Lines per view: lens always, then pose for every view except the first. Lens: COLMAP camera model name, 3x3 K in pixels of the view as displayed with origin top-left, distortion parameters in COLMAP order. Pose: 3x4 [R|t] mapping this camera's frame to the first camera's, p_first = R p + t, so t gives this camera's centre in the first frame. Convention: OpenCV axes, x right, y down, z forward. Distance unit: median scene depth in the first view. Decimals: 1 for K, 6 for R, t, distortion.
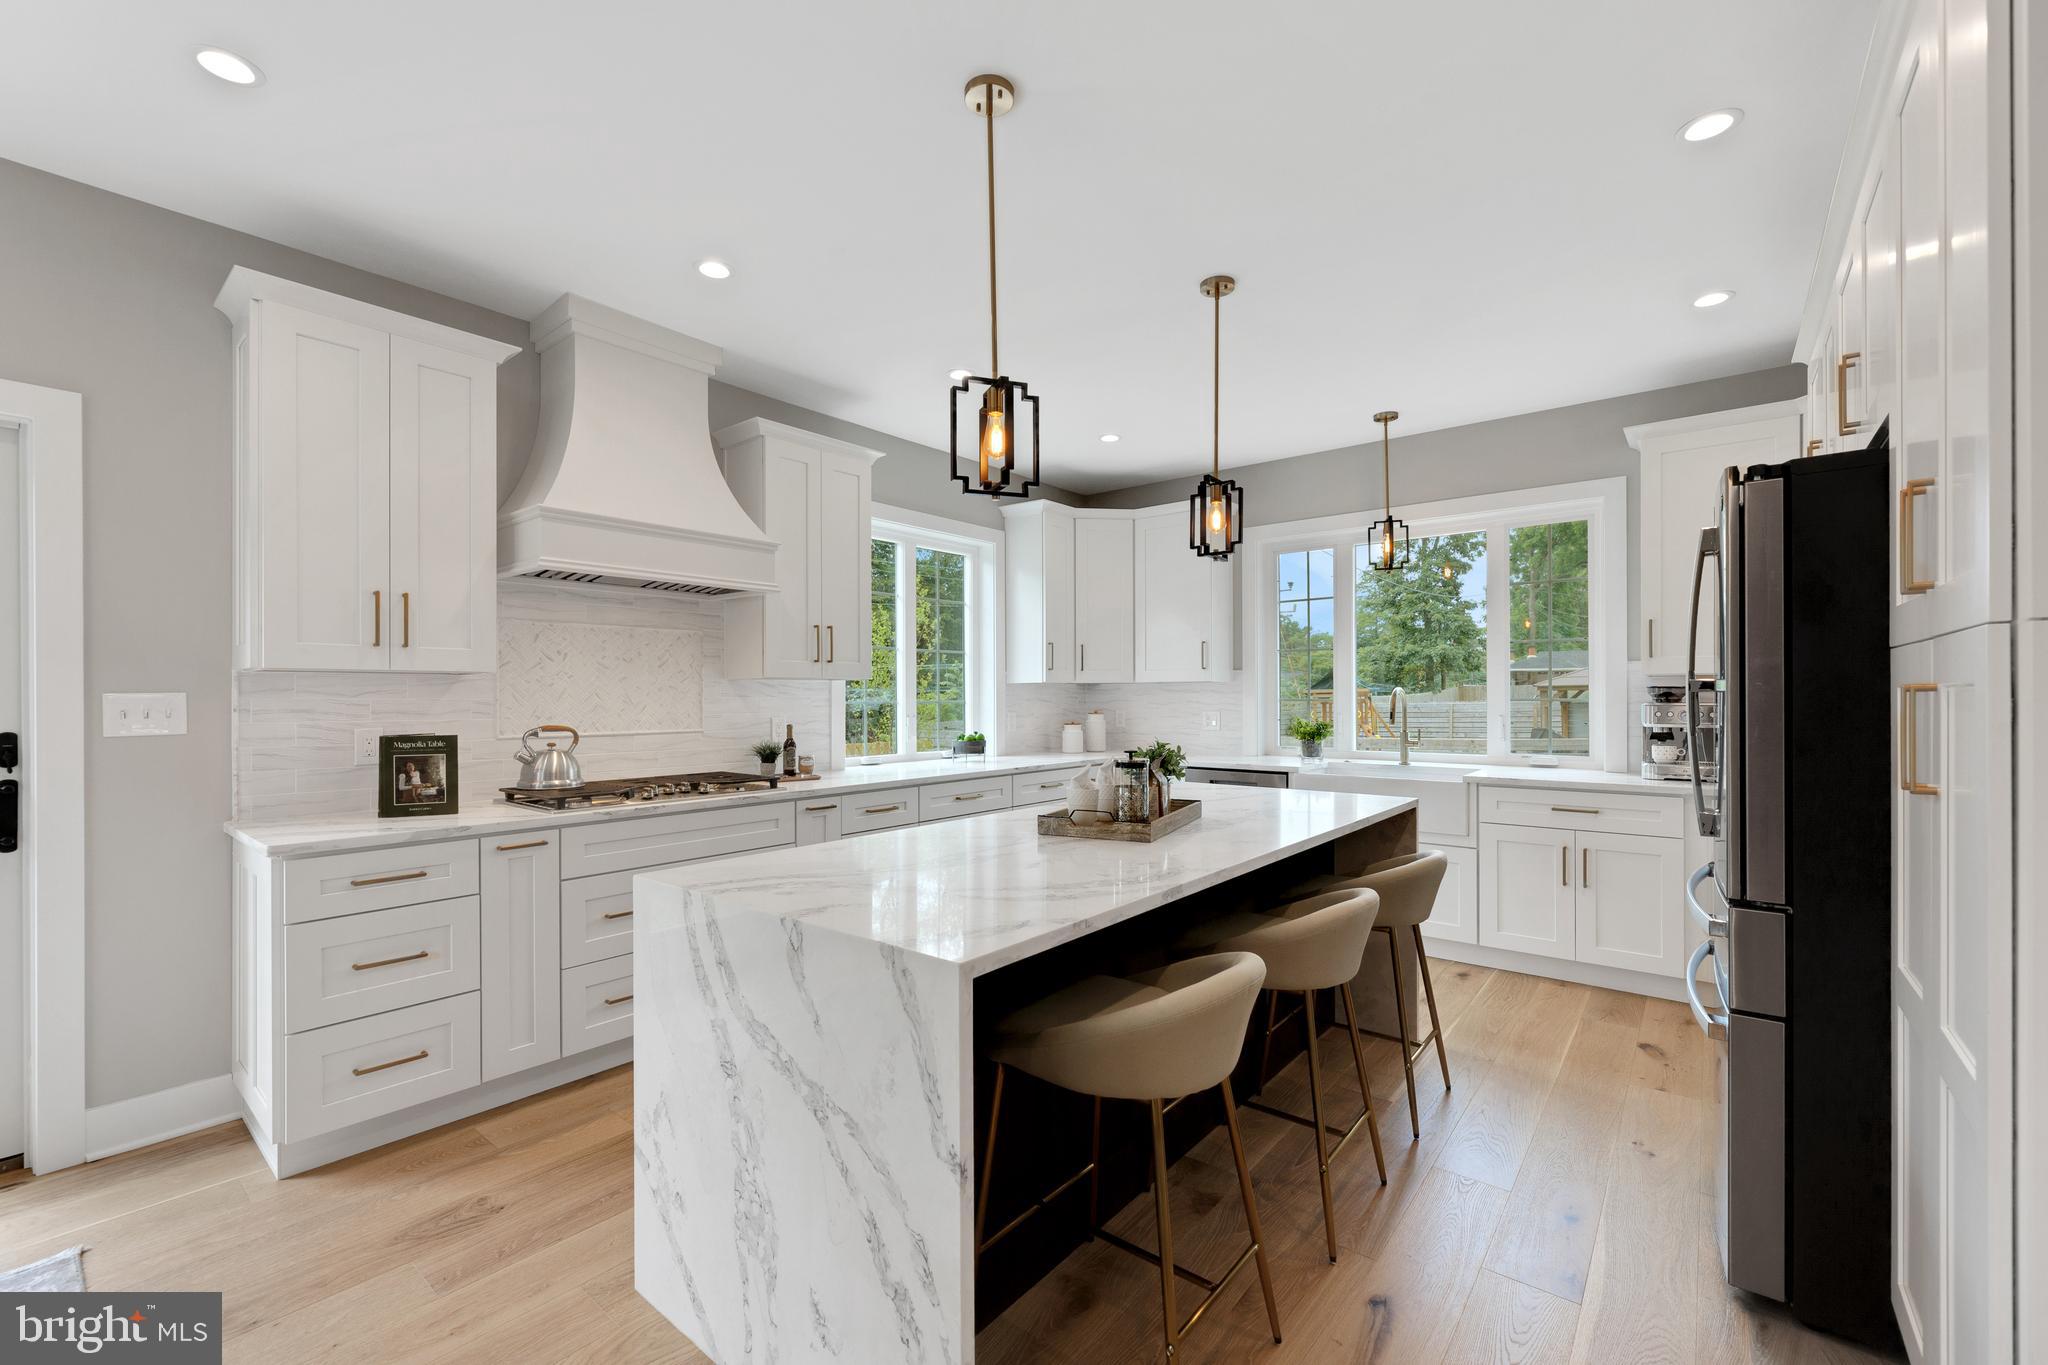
lens RADIAL K [[840.7, 0, 1015.4], [0, 840.7, 697.0], [0, 0, 1]] dist [-0.002352, 0.000402]
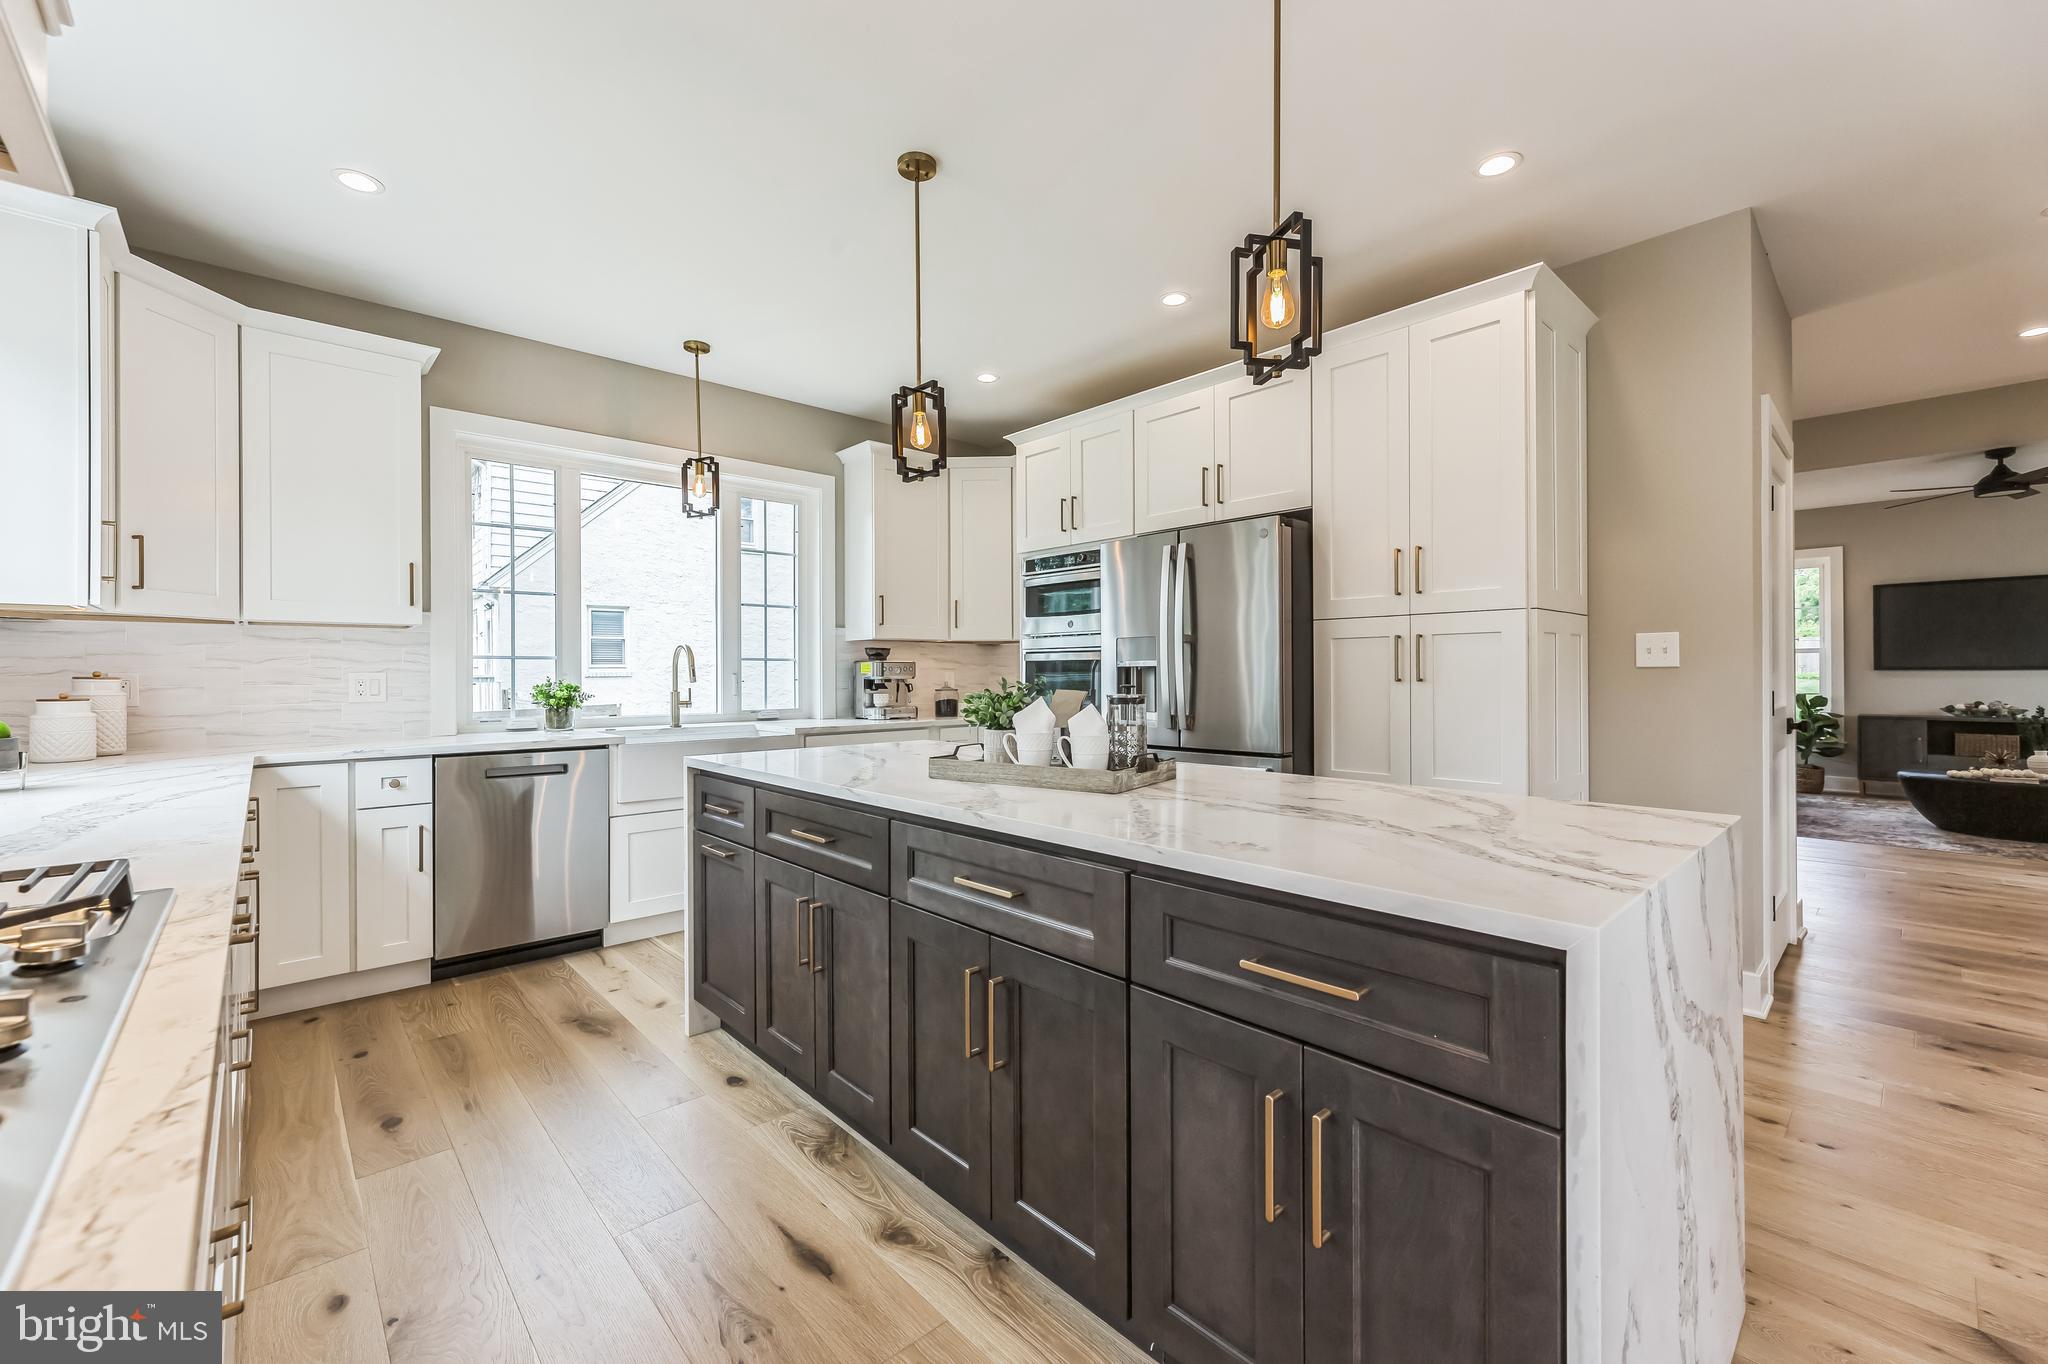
lens RADIAL K [[834.2, 0, 1013.5], [0, 834.2, 668.5], [0, 0, 1]] dist [-0.001790, 0.000766]
pose [[0.145953, 0.008927, 0.989251, -0.643152], [0.004920, 0.999940, -0.009749, 0.045549], [-0.989279, 0.006290, 0.145901, 0.833265]]
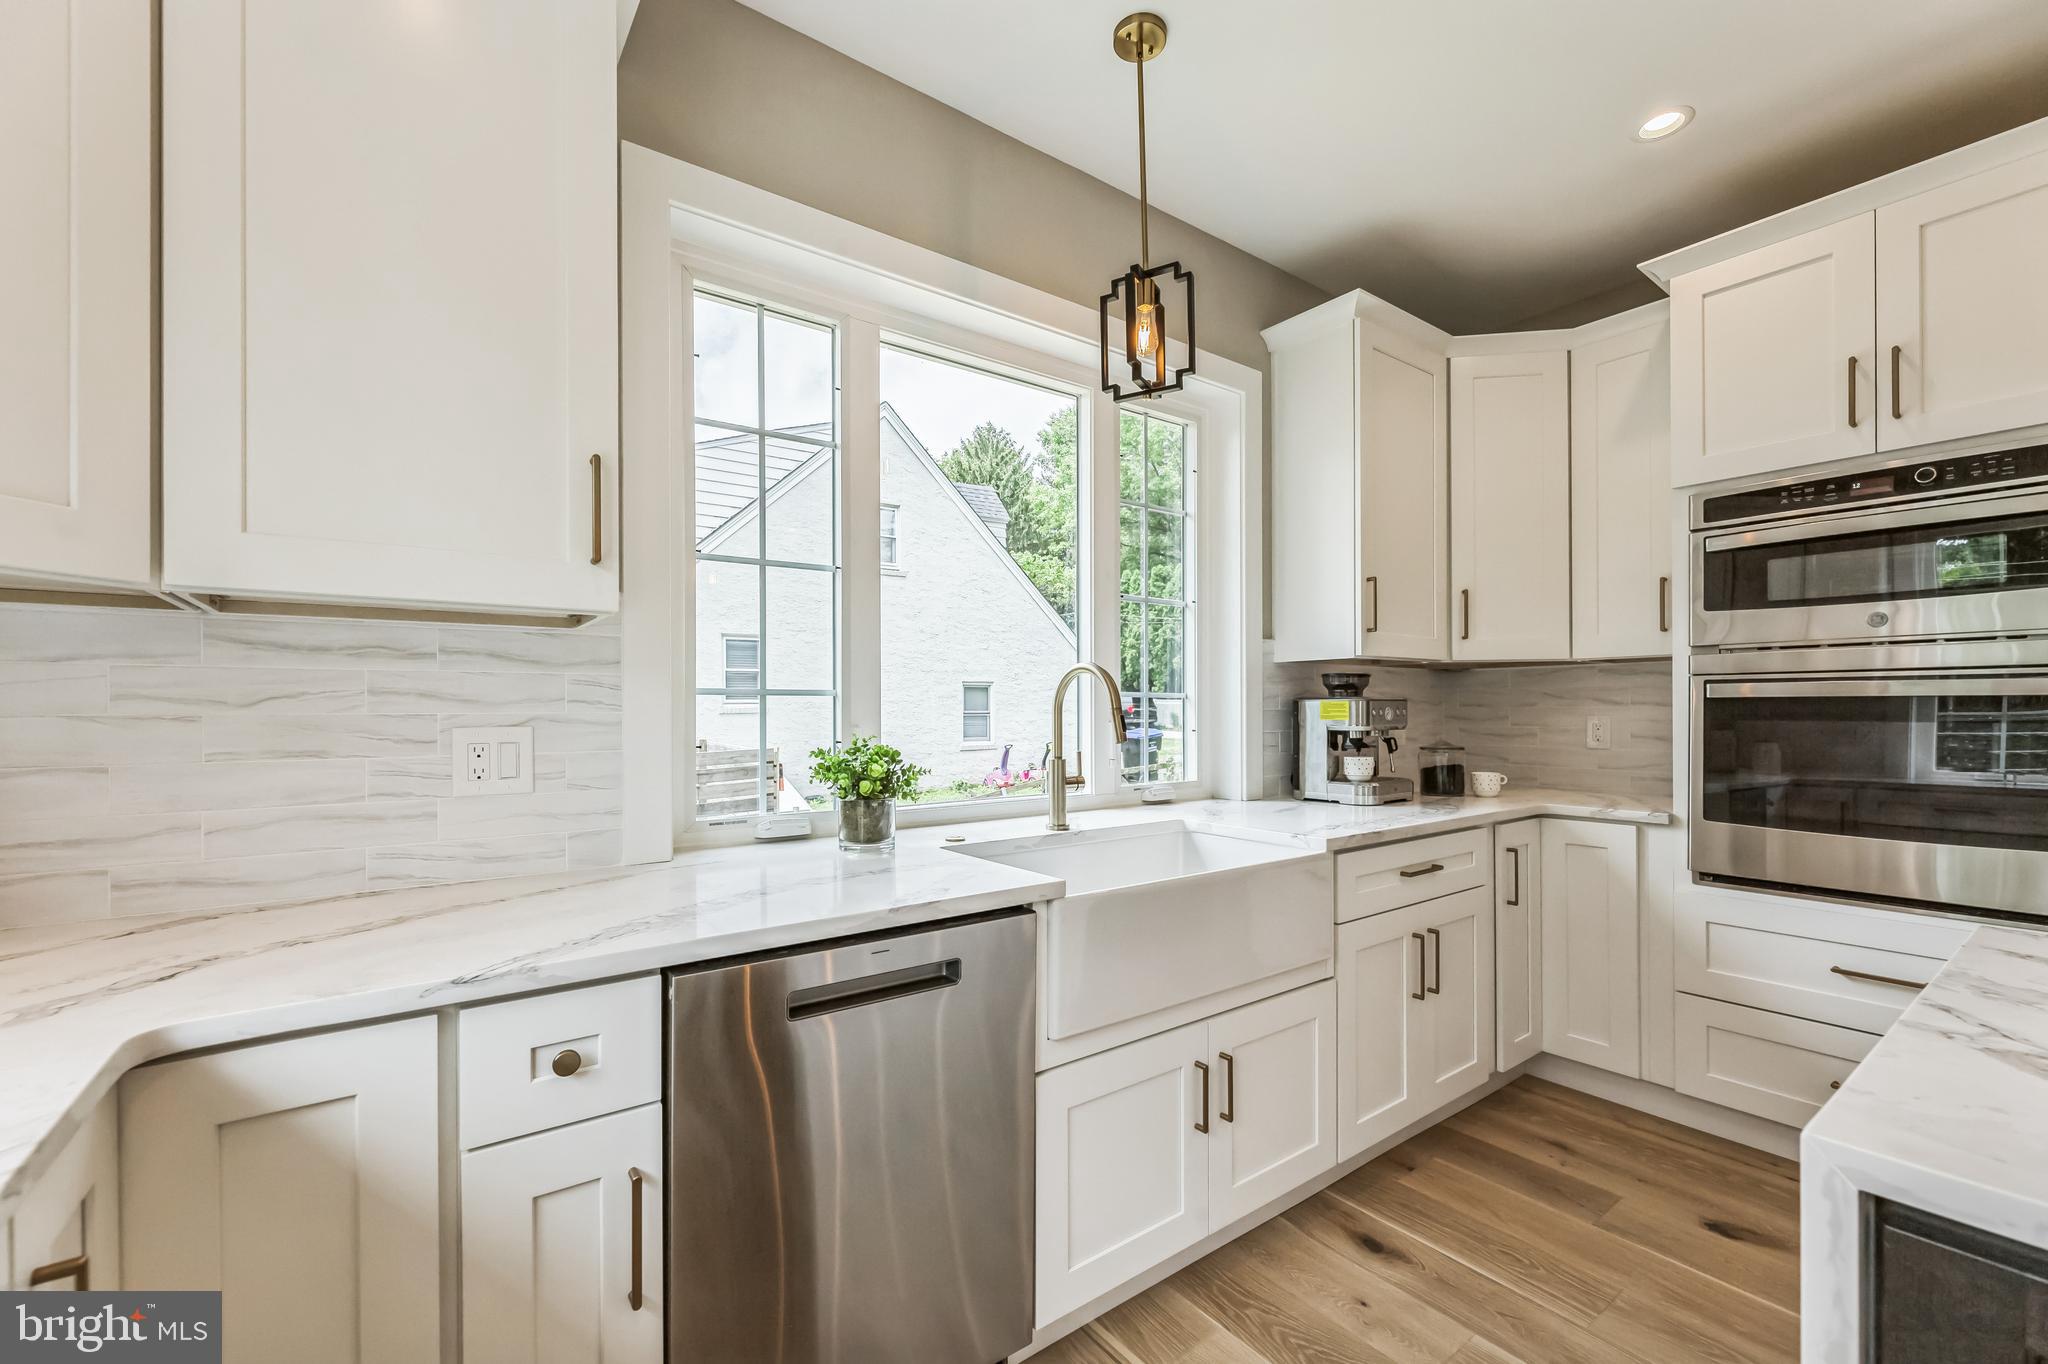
lens RADIAL K [[834.2, 0, 1018.9], [0, 834.2, 707.3], [0, 0, 1]] dist [-0.001790, 0.000766]
pose [[0.245112, 0.002125, 0.969492, 0.016227], [0.003197, 0.999990, -0.003000, 0.024193], [-0.969490, 0.003835, 0.245103, 1.515701]]
